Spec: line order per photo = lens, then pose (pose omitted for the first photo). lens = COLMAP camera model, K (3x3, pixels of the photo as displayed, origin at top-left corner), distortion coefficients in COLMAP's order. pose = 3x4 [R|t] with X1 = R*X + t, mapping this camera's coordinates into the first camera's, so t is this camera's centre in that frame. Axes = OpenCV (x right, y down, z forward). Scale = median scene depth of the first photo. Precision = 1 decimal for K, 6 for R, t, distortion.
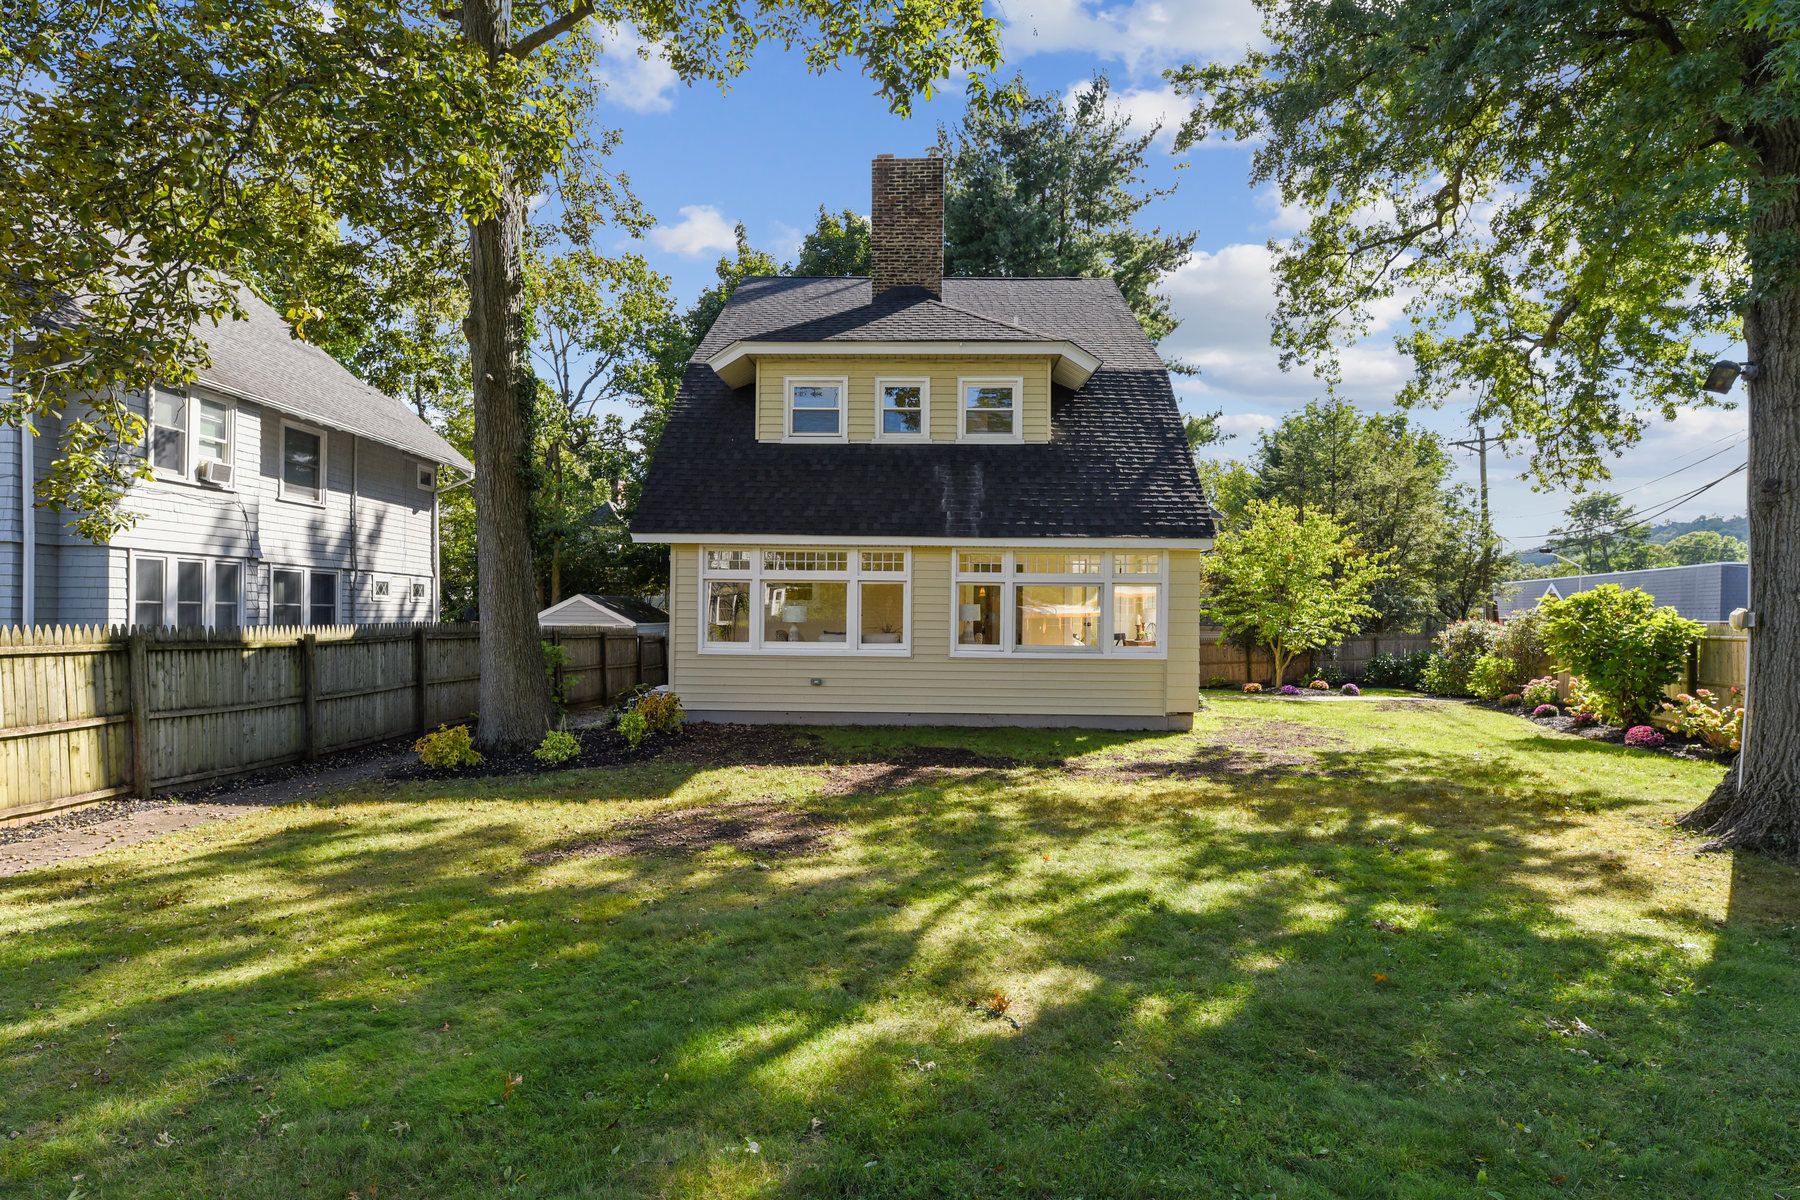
lens RADIAL K [[949.9, 0, 902.0], [0, 949.9, 614.8], [0, 0, 1]] dist [0.002805, 0.000430]
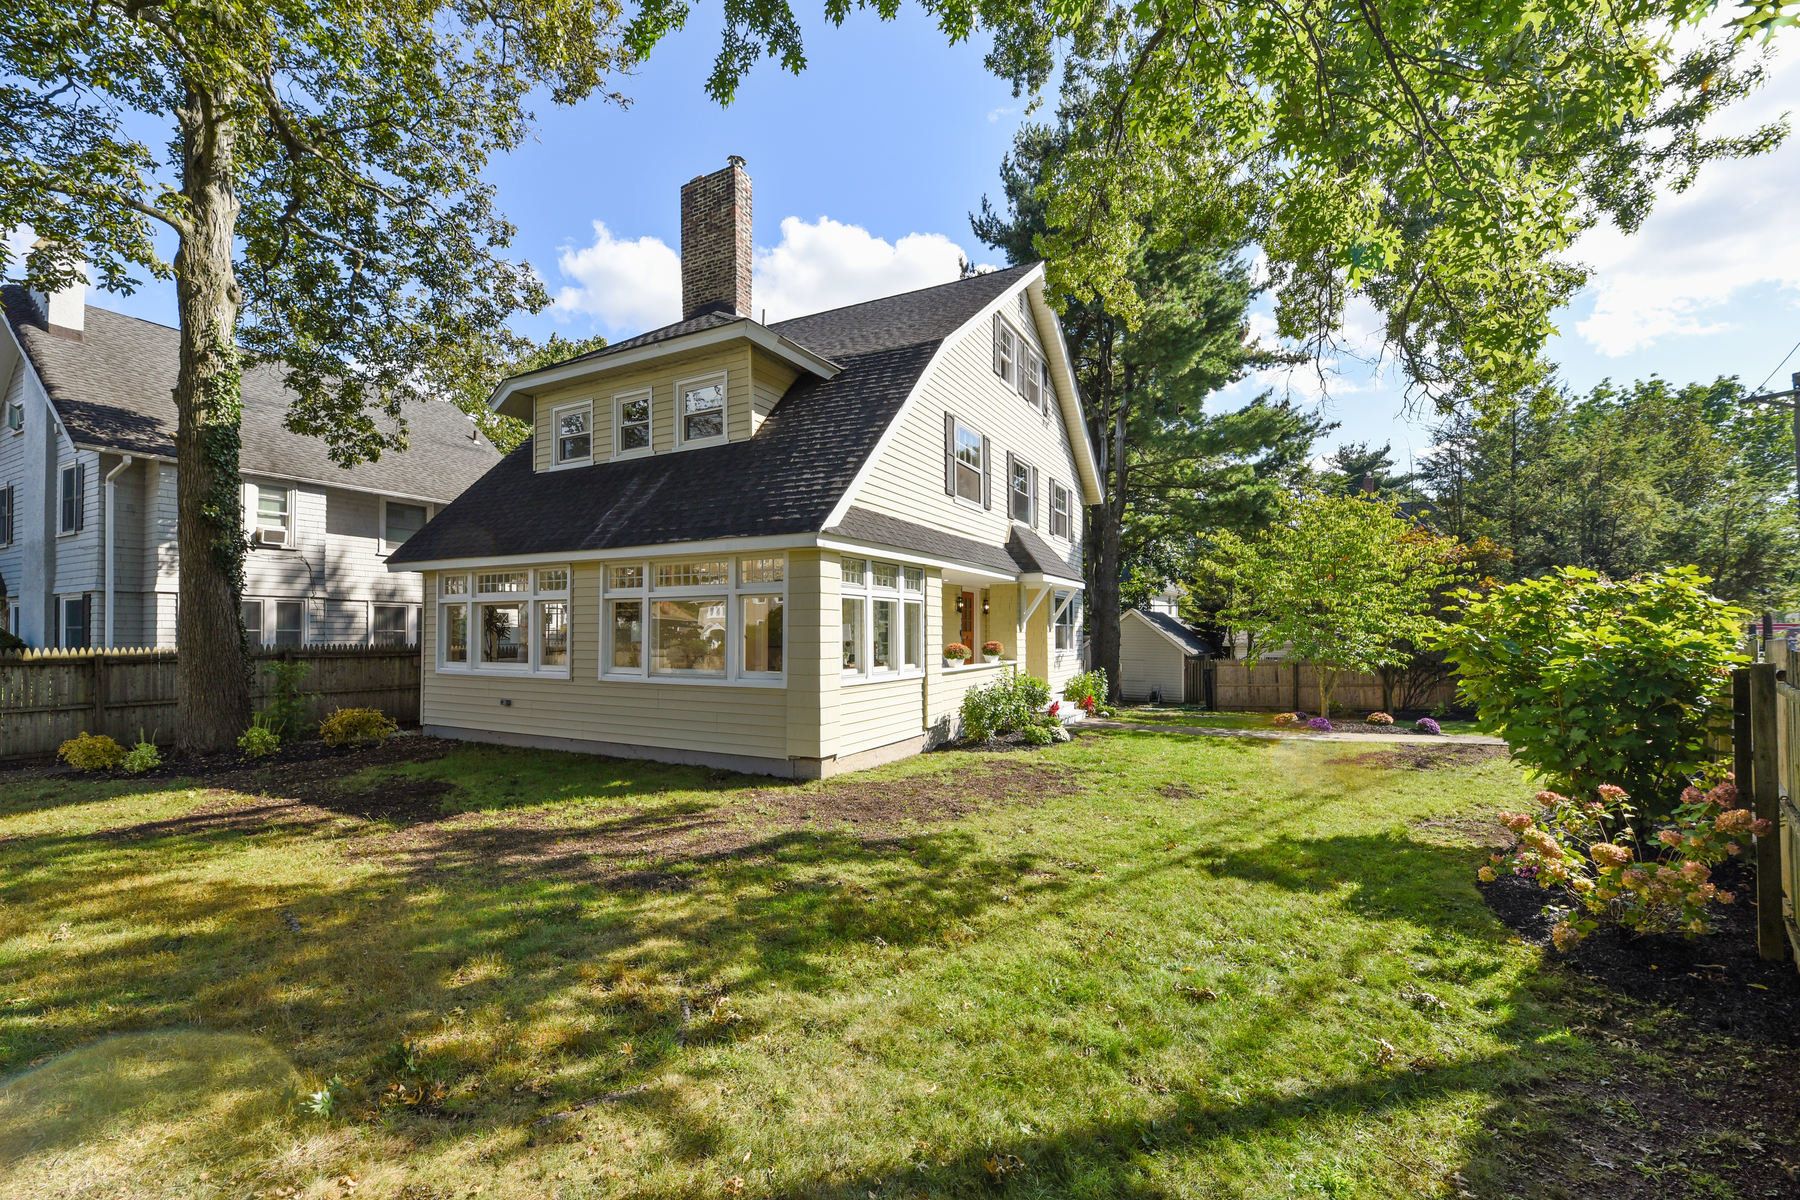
lens RADIAL K [[701.2, 0, 899.9], [0, 701.2, 618.5], [0, 0, 1]] dist [0.002227, 0.000134]
pose [[0.882474, -0.014520, -0.470136, 0.609046], [0.008988, 0.999861, -0.014009, -0.003520], [0.470275, 0.008137, 0.882483, 0.526804]]
